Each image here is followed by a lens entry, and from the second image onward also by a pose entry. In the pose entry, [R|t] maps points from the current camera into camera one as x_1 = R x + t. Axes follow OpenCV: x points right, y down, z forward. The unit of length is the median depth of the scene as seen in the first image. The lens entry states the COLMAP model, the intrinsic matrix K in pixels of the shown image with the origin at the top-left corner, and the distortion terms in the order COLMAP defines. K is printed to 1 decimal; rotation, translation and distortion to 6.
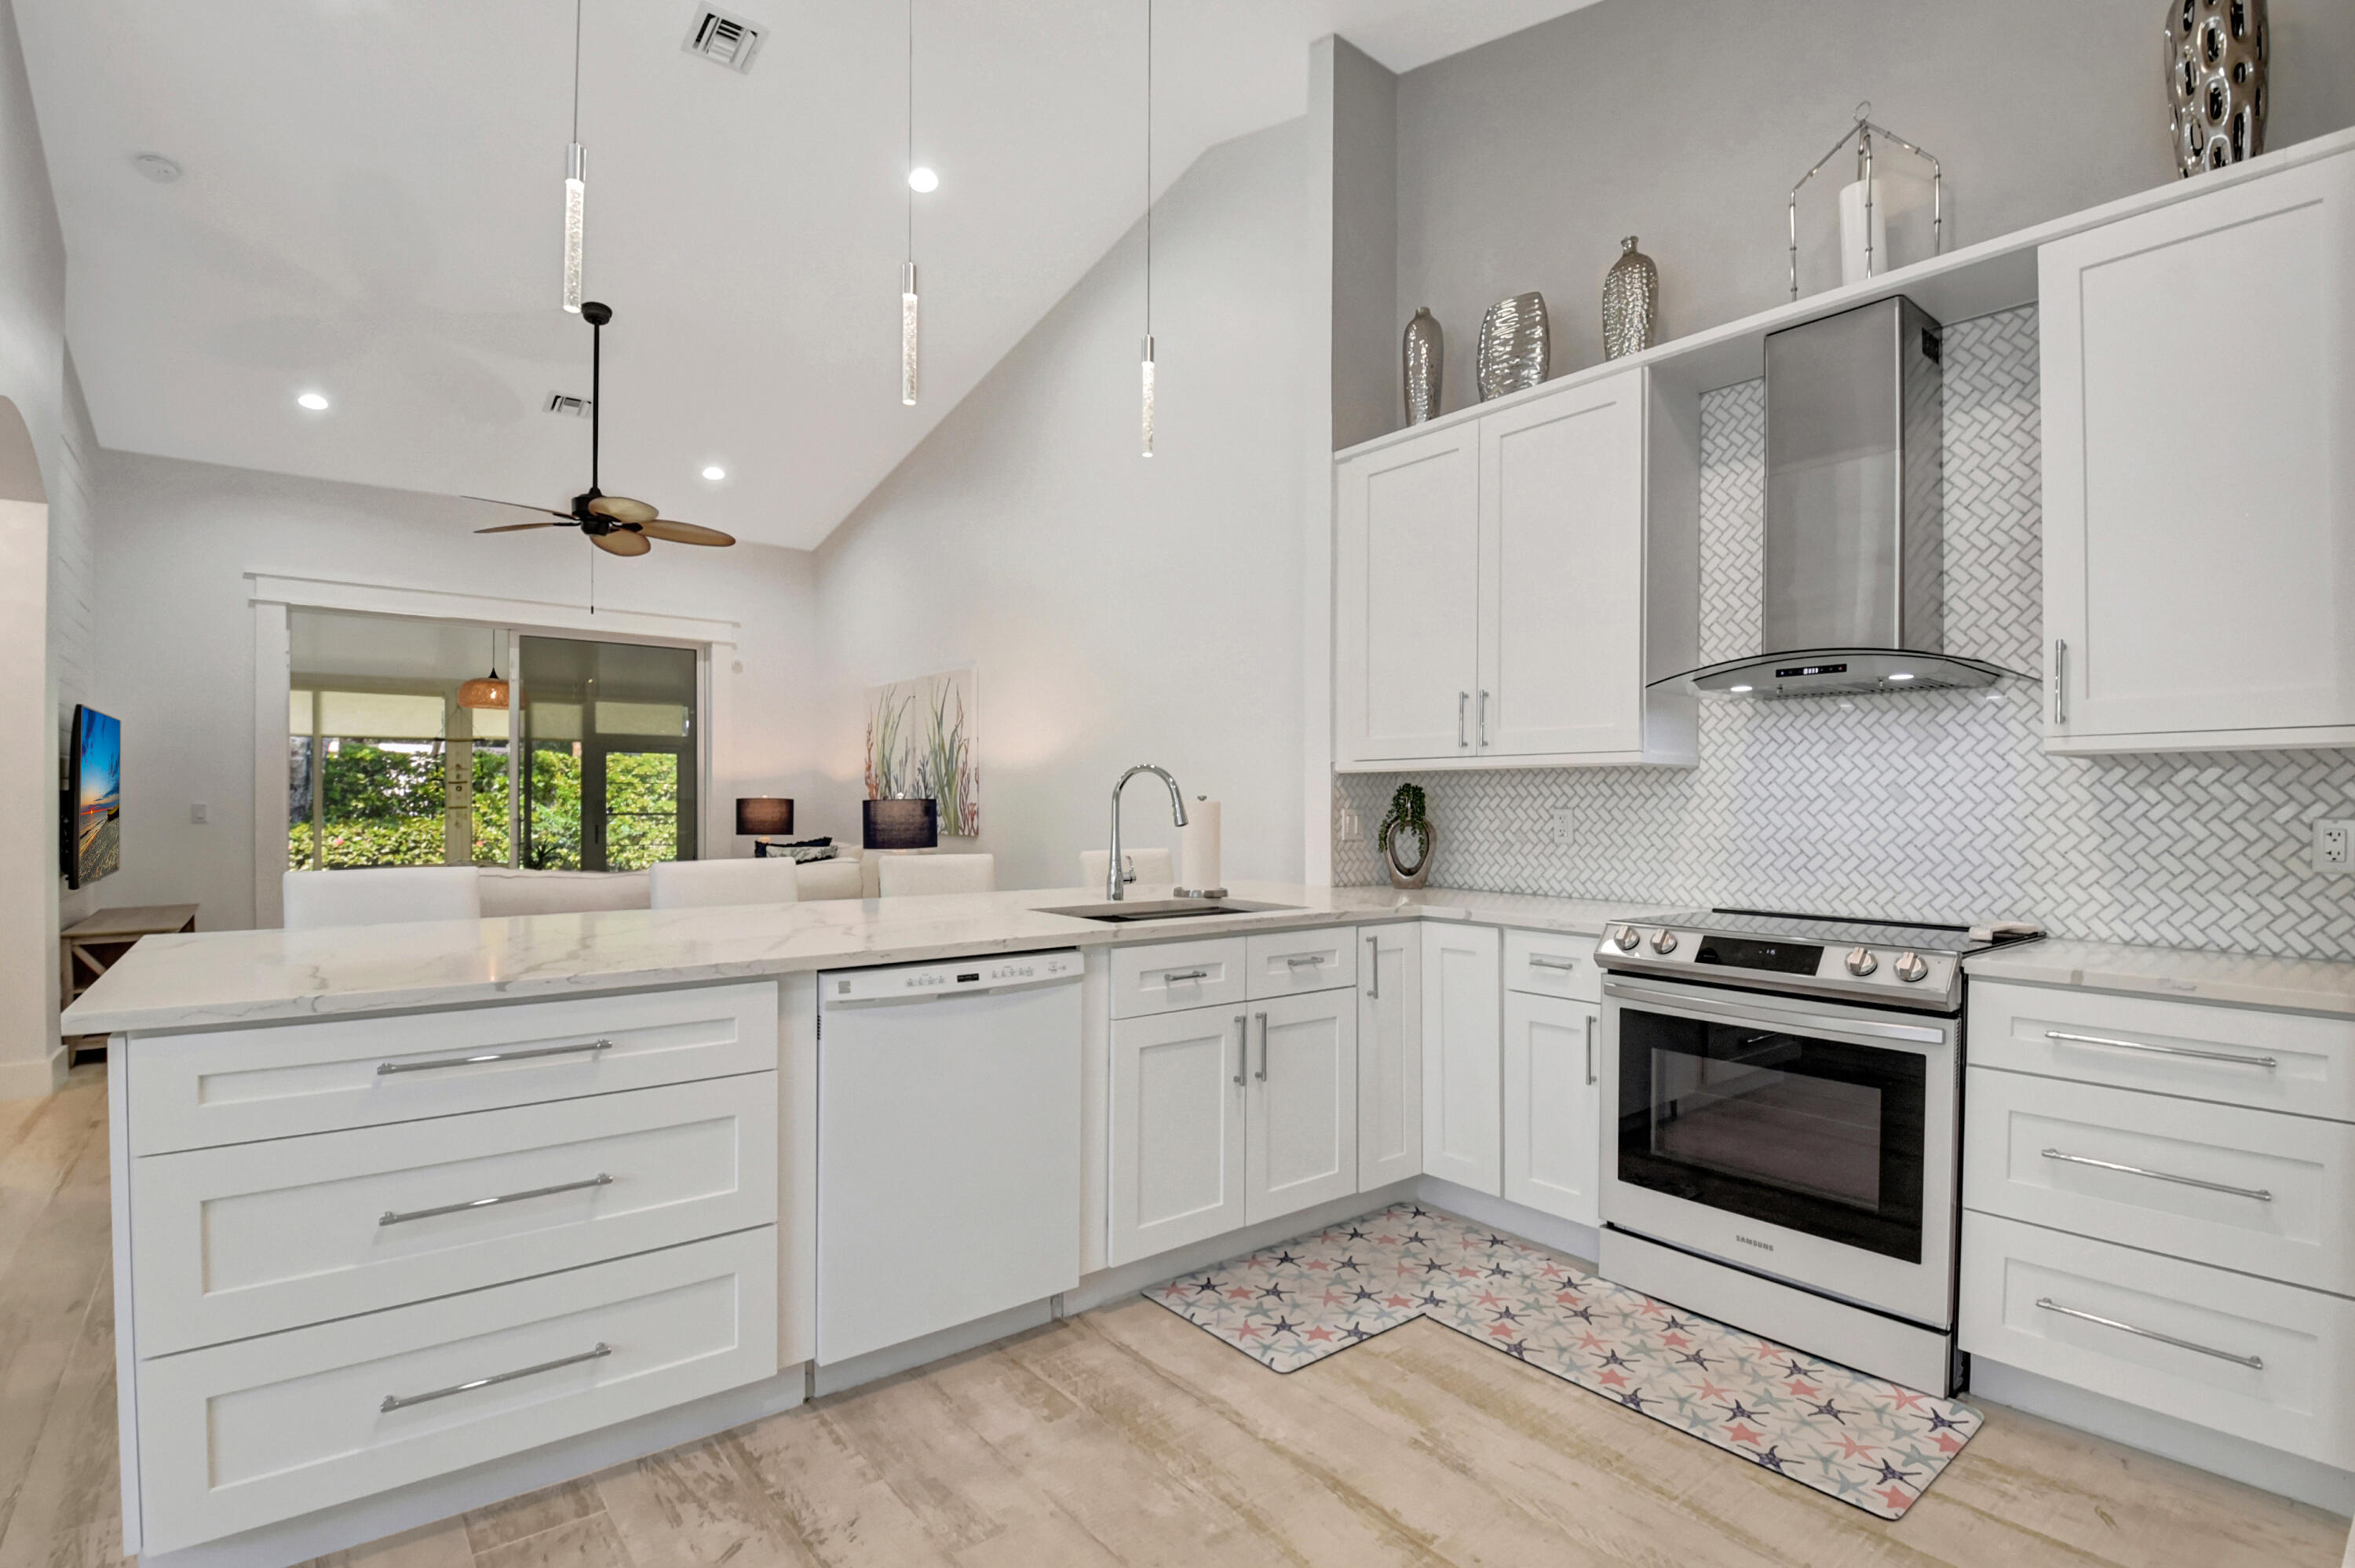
lens RADIAL K [[1120.5, 0, 1182.1], [0, 1120.5, 804.0], [0, 0, 1]] dist [0.039462, -0.037868]
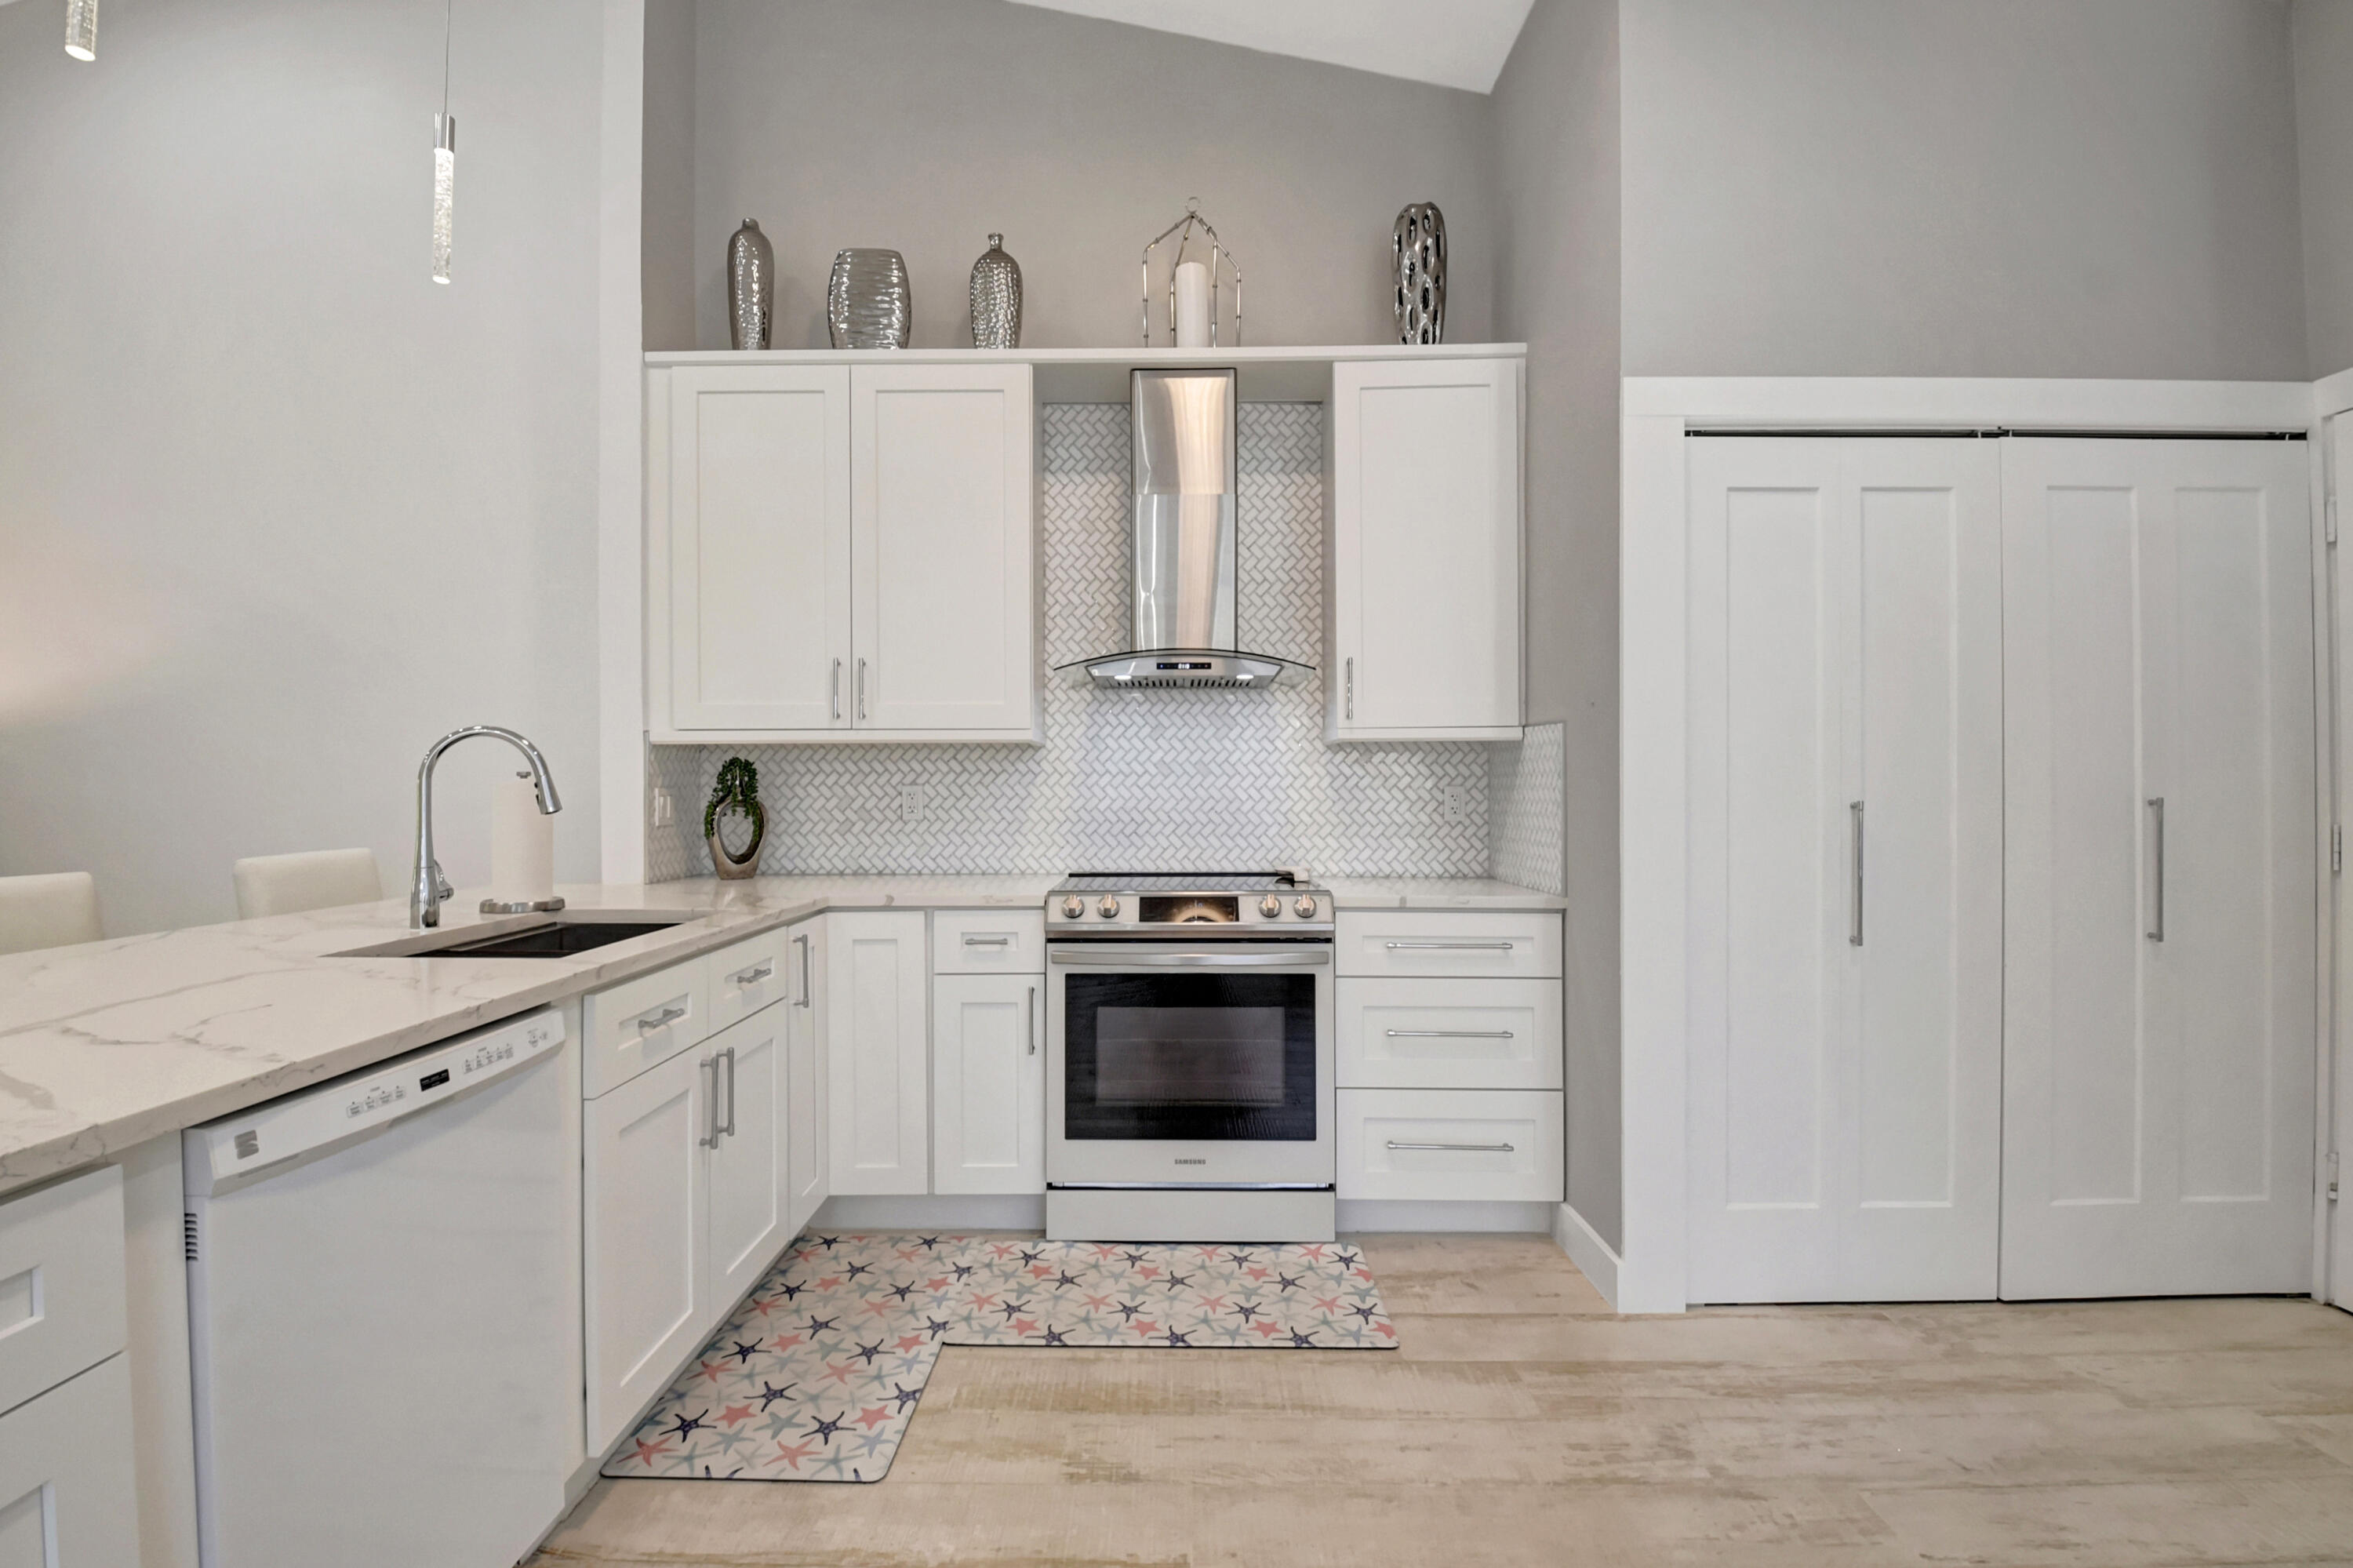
lens RADIAL K [[1083.2, 0, 1175.7], [0, 1083.2, 775.0], [0, 0, 1]] dist [0.048794, -0.044974]
pose [[0.647545, -0.003439, 0.762019, -0.284425], [0.006441, 0.999979, -0.000961, -0.002637], [-0.762000, 0.005530, 0.647554, 0.243308]]
